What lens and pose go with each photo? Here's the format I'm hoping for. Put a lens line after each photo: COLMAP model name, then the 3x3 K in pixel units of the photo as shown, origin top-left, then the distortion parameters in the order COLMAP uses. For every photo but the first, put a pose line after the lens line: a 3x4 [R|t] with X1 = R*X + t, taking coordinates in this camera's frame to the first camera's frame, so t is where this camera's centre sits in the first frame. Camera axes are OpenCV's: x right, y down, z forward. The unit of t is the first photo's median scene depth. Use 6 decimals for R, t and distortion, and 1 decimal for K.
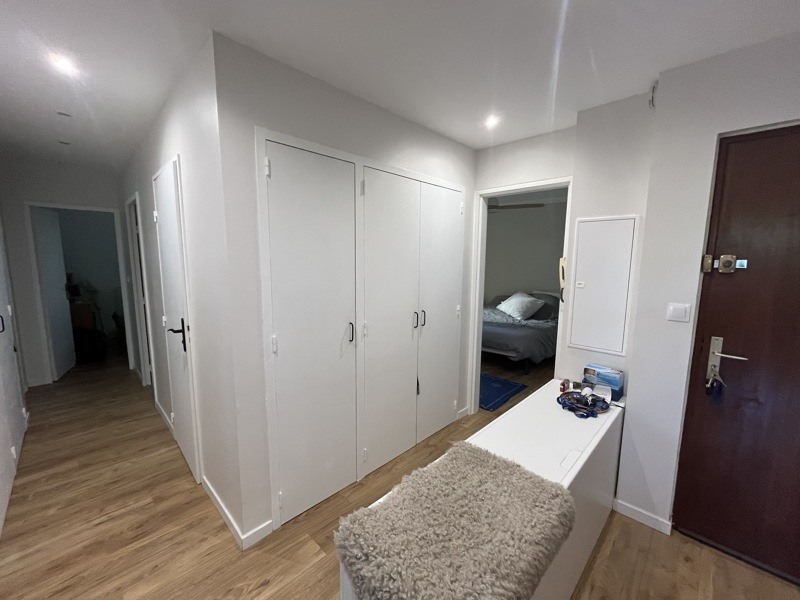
lens RADIAL K [[327.7, 0, 399.5], [0, 327.7, 301.0], [0, 0, 1]] dist [-0.002570, -0.000041]
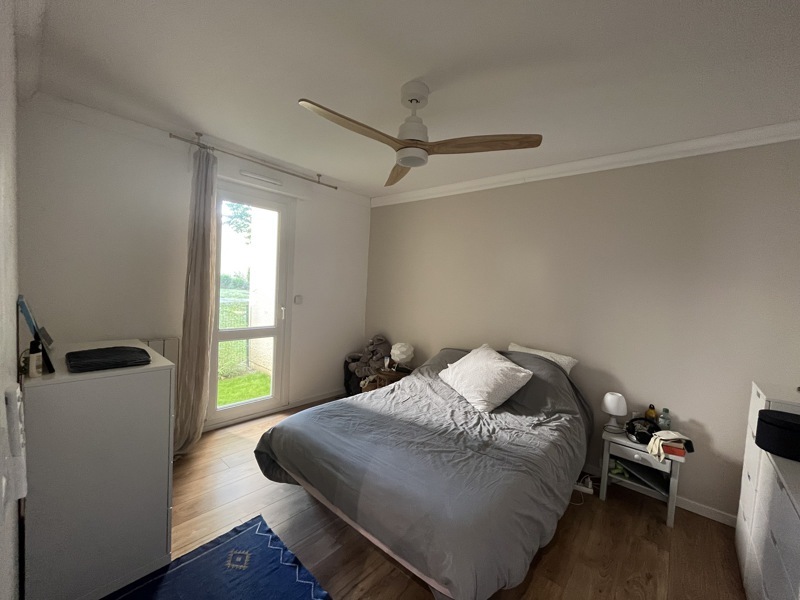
lens RADIAL K [[327.7, 0, 400.7], [0, 327.7, 299.2], [0, 0, 1]] dist [-0.002570, -0.000041]
pose [[0.996557, 0.050268, 0.065939, 0.209458], [-0.045318, 0.996188, -0.074535, -0.060086], [-0.069435, 0.071290, 0.995036, 0.518248]]
